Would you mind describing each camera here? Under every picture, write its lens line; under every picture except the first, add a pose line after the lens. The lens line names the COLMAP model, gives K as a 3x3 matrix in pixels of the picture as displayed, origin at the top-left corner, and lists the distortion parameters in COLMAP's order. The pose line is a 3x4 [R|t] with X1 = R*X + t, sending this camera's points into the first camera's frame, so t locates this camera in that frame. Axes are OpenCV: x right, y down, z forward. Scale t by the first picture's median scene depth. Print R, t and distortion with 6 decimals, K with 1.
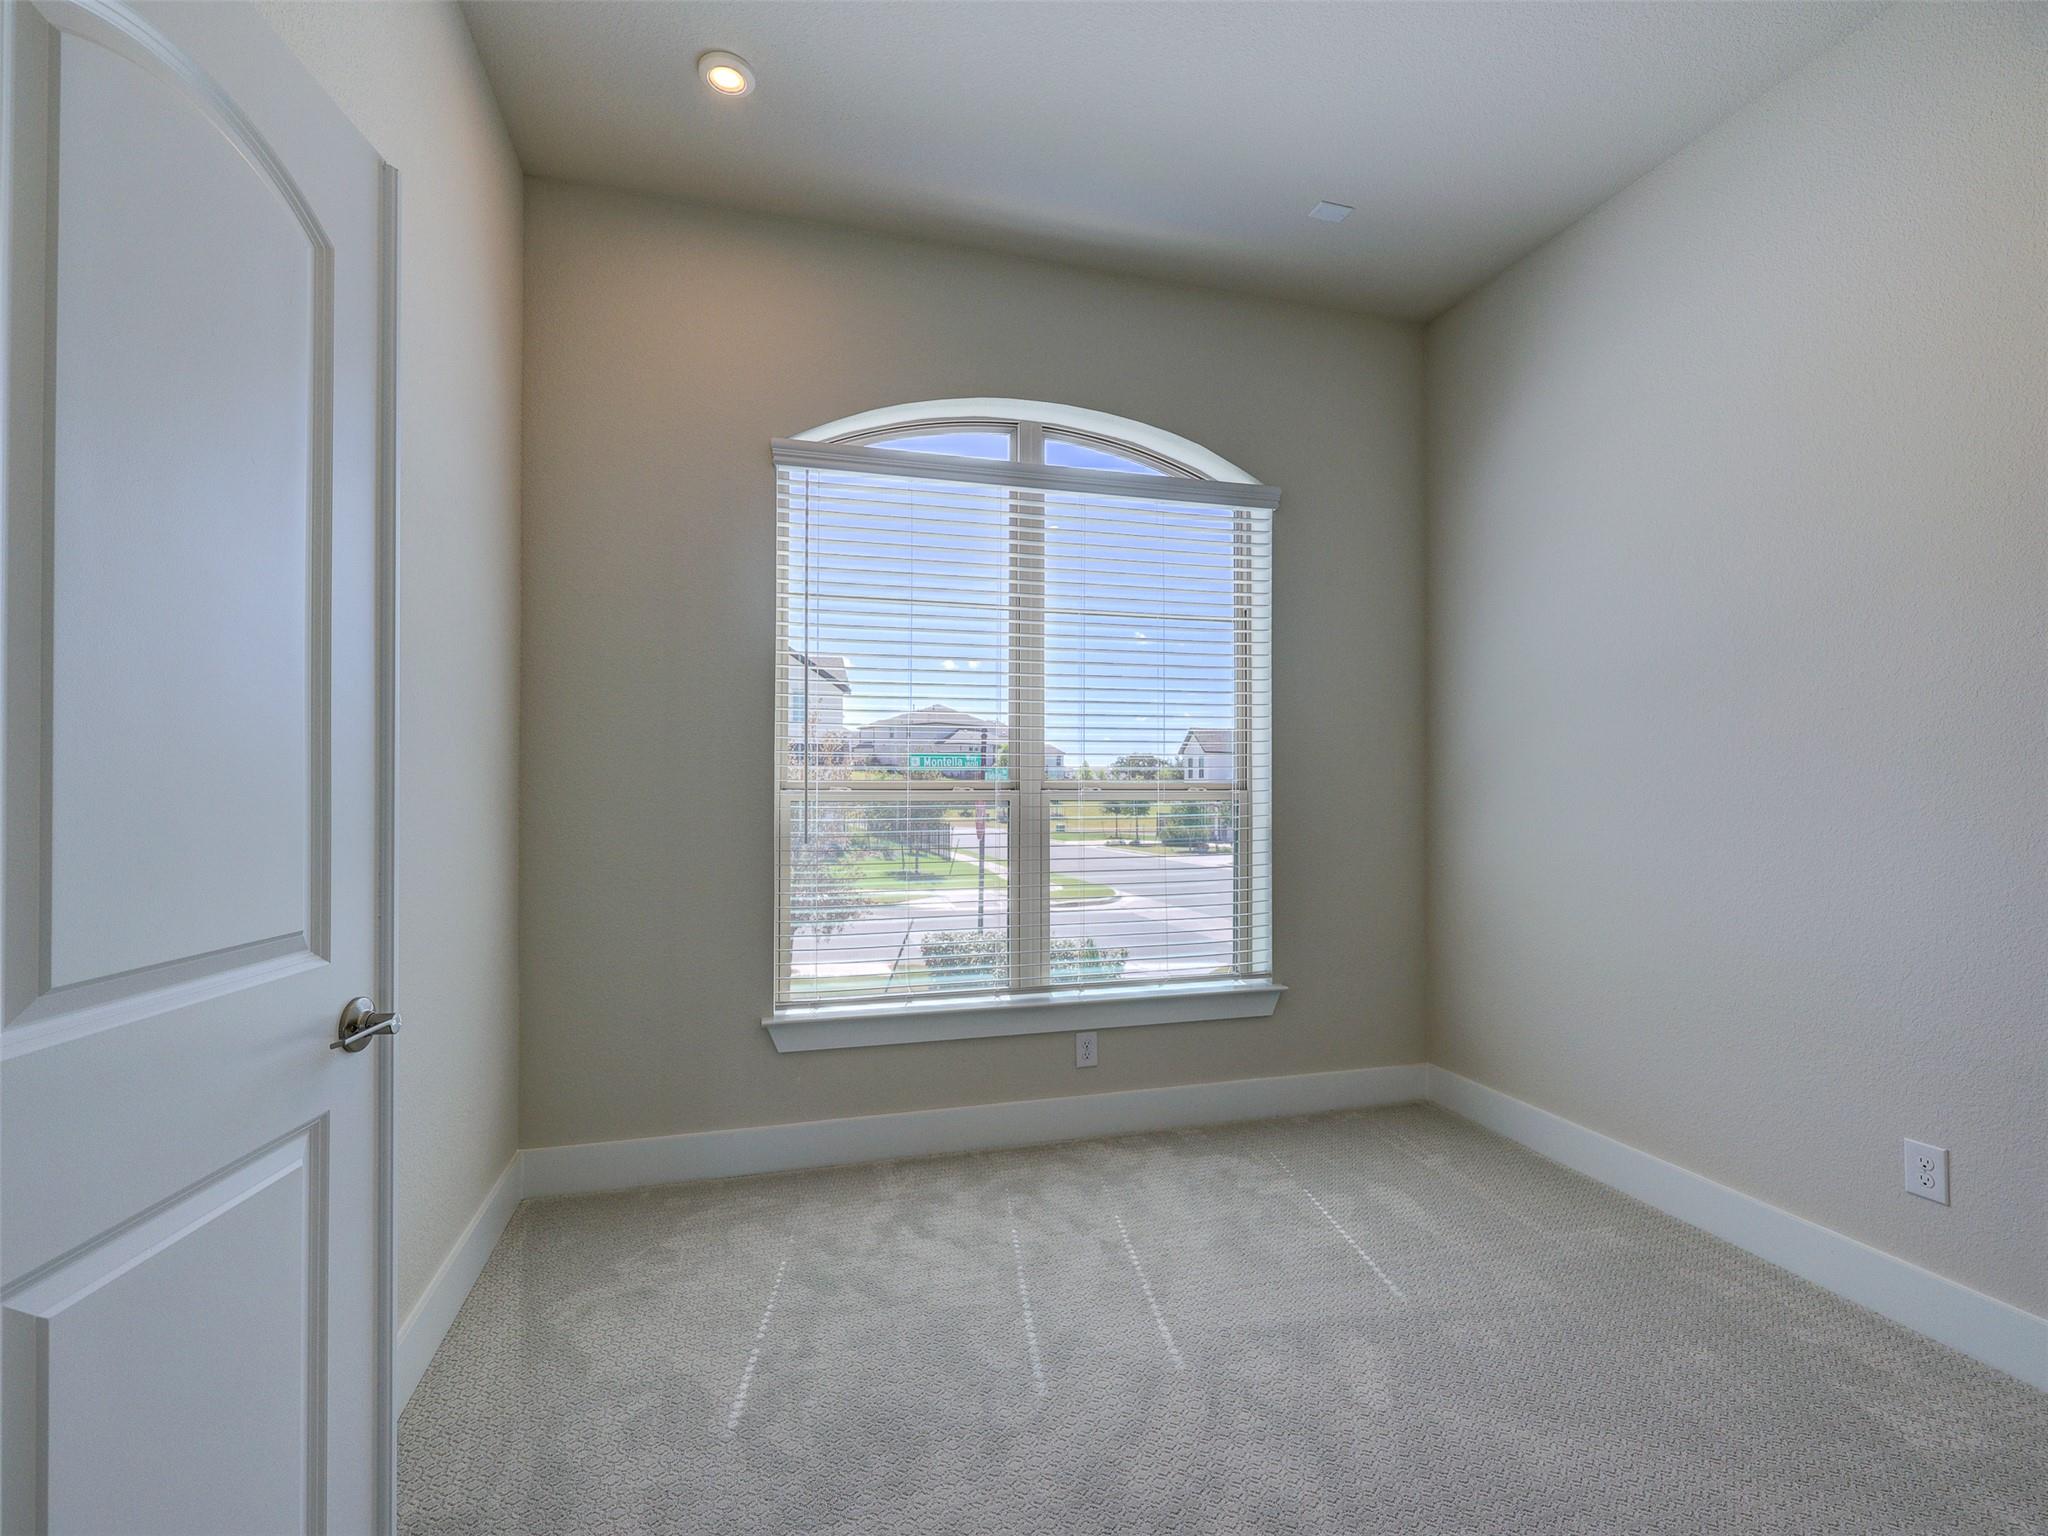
lens RADIAL K [[925.6, 0, 1022.0], [0, 925.6, 776.8], [0, 0, 1]] dist [0.001199, 0.000279]
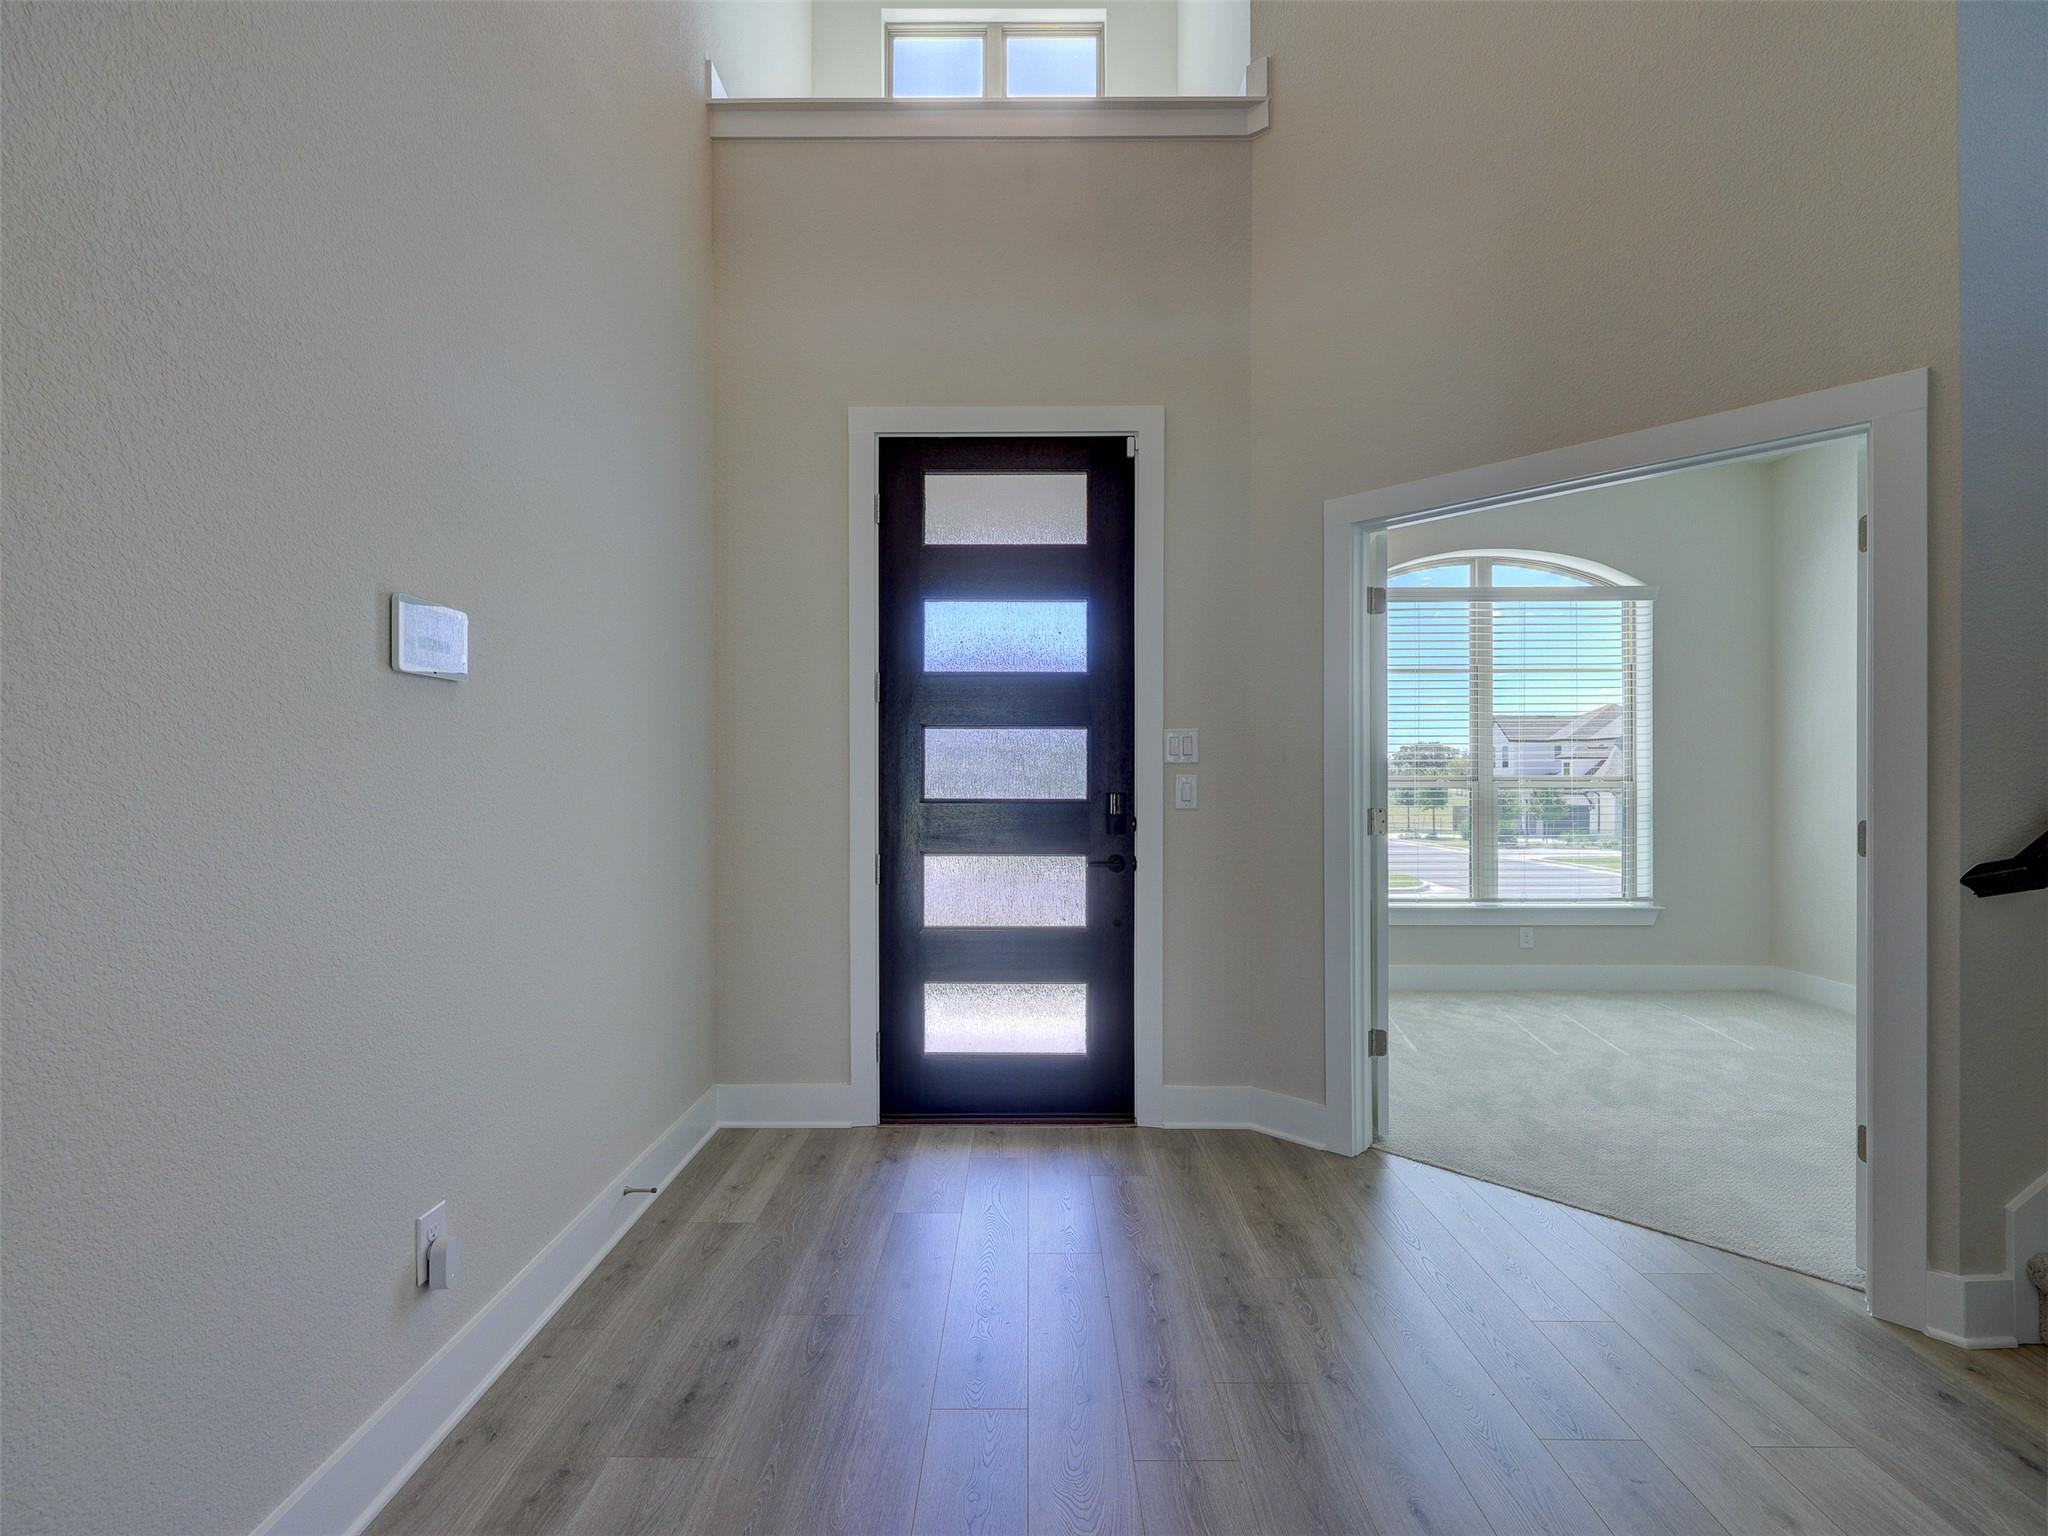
lens RADIAL K [[936.6, 0, 1016.9], [0, 936.6, 769.7], [0, 0, 1]] dist [0.004180, 0.000559]
pose [[0.961423, -0.003661, -0.275049, -0.328873], [0.004075, 0.999991, 0.000935, -0.010437], [0.275043, -0.002019, 0.961430, -0.826676]]
